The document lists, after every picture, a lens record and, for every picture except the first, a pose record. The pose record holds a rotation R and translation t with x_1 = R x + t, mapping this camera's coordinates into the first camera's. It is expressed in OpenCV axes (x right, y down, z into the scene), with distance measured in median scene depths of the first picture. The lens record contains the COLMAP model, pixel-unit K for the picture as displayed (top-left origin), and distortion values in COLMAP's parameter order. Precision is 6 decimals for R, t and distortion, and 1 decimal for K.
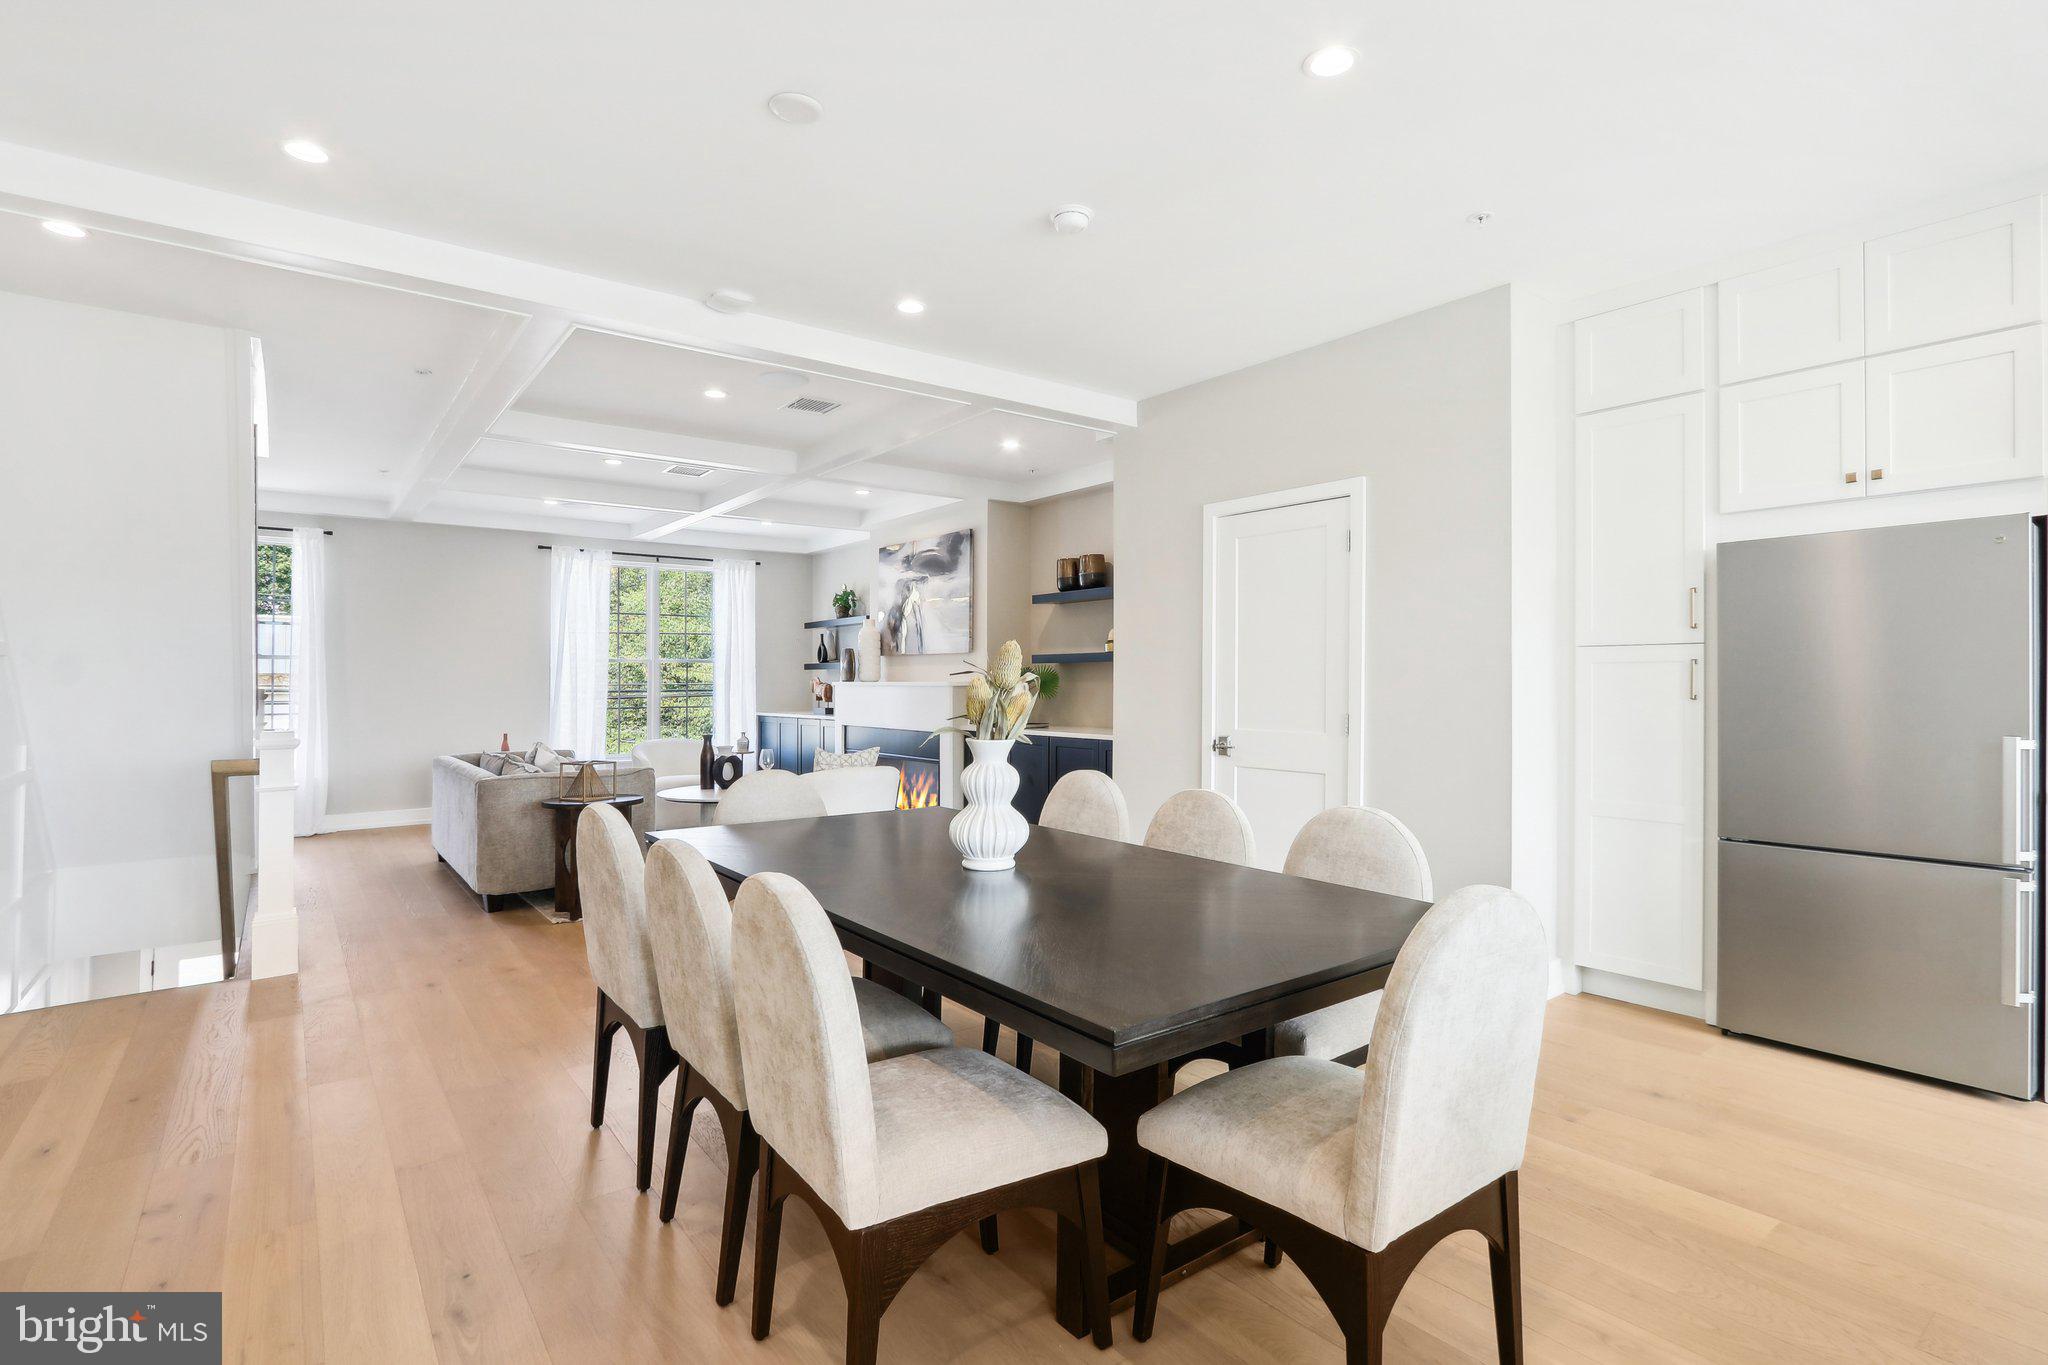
lens RADIAL K [[968.9, 0, 1039.5], [0, 968.9, 684.9], [0, 0, 1]] dist [-0.005736, -0.000311]
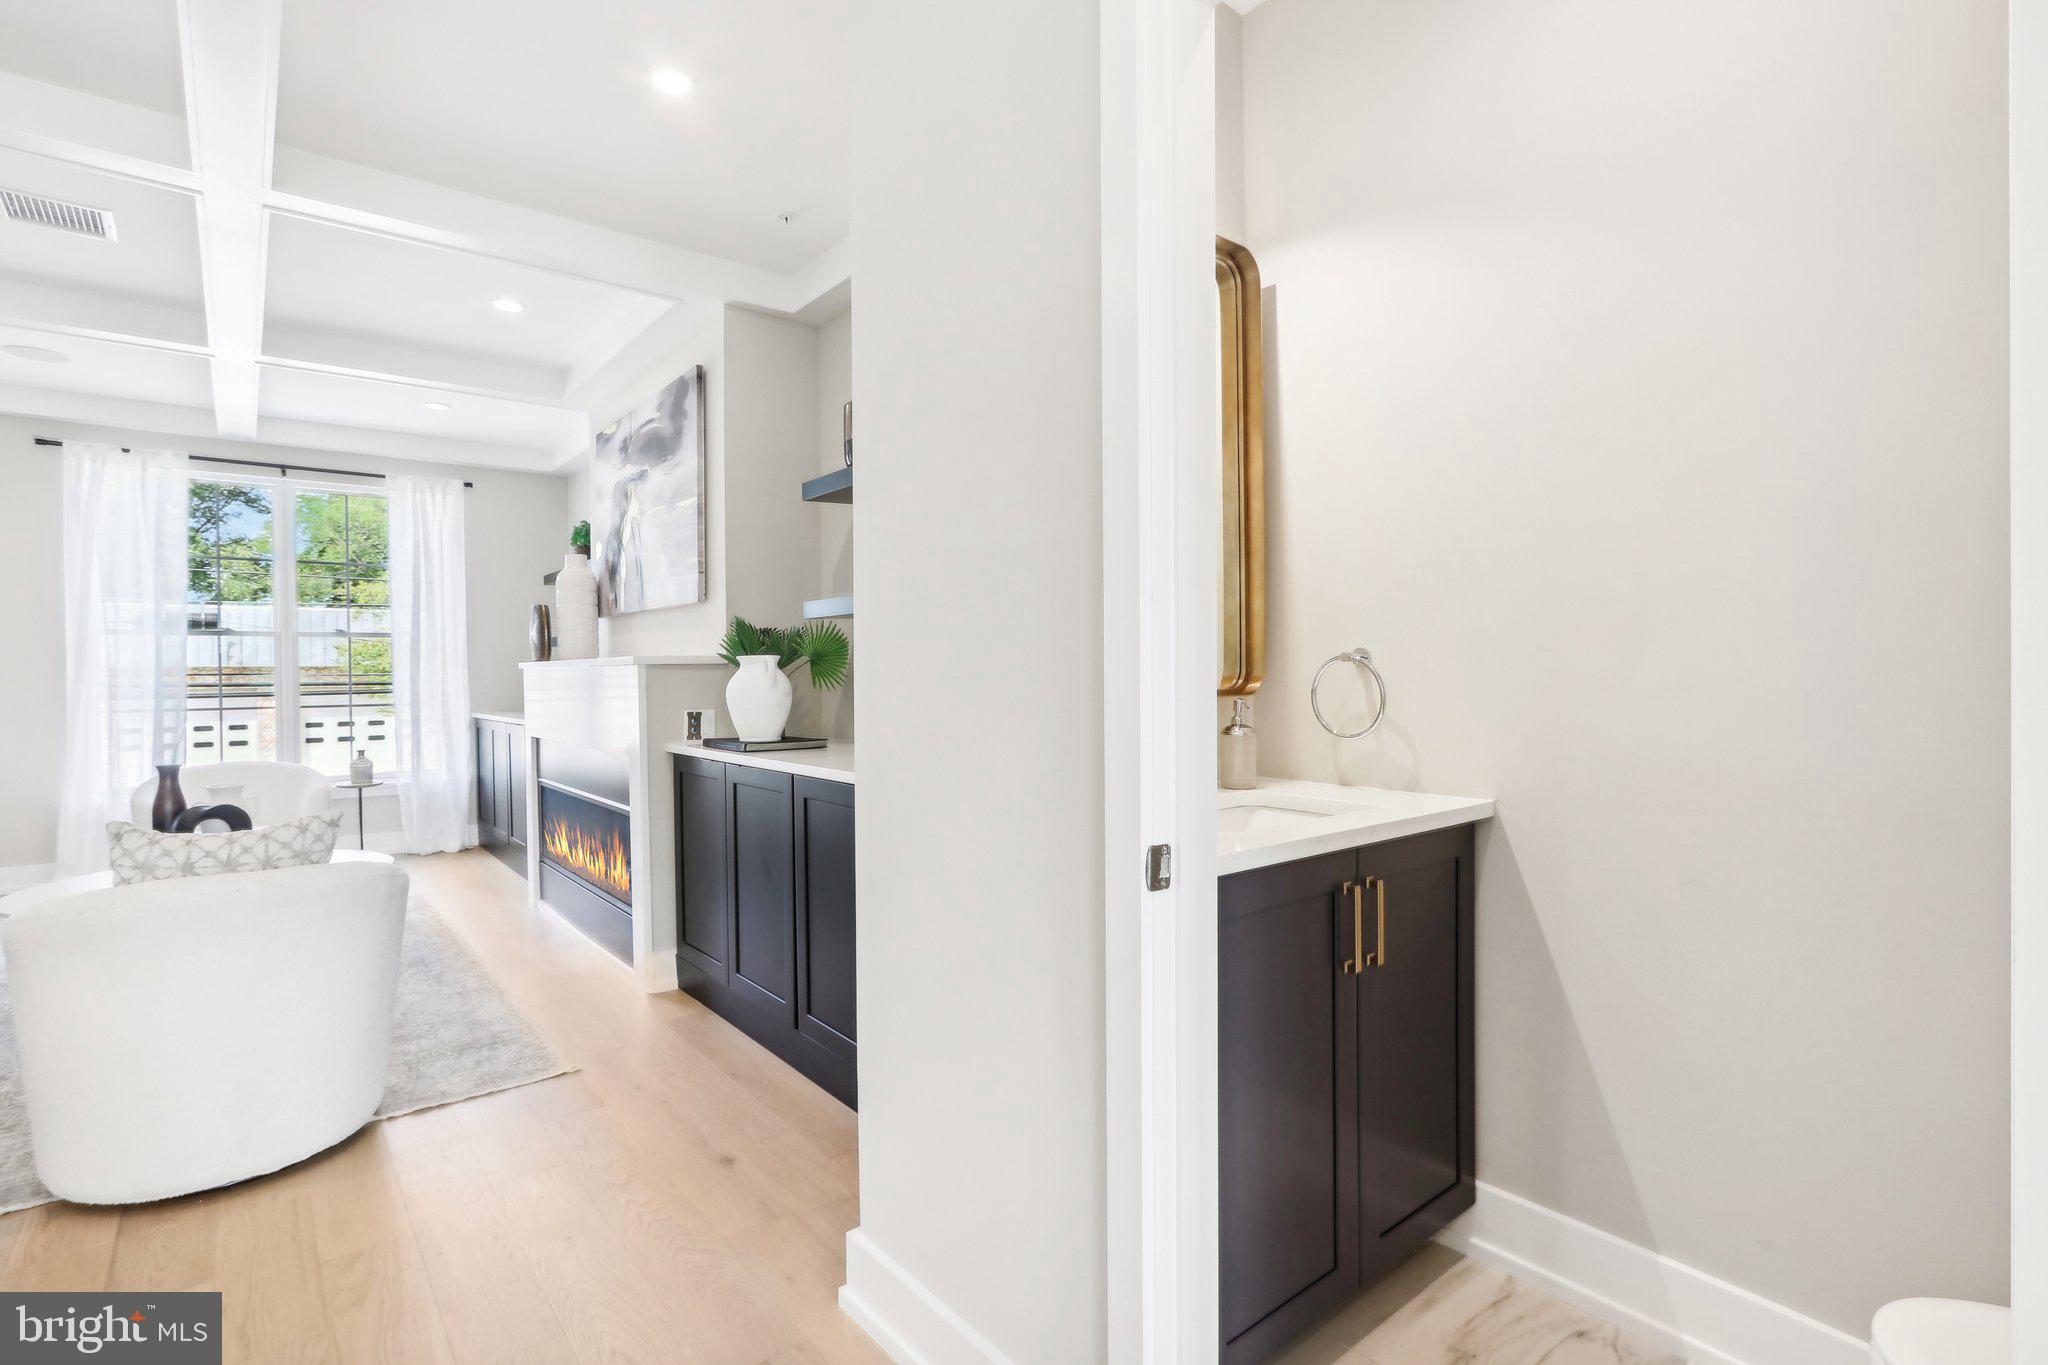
lens RADIAL K [[968.9, 0, 1020.2], [0, 968.9, 678.5], [0, 0, 1]] dist [-0.005736, -0.000311]
pose [[0.999719, -0.006017, 0.022908, 0.082325], [0.005998, 0.999982, 0.000909, 0.008345], [-0.022913, -0.000771, 0.999737, 0.430797]]
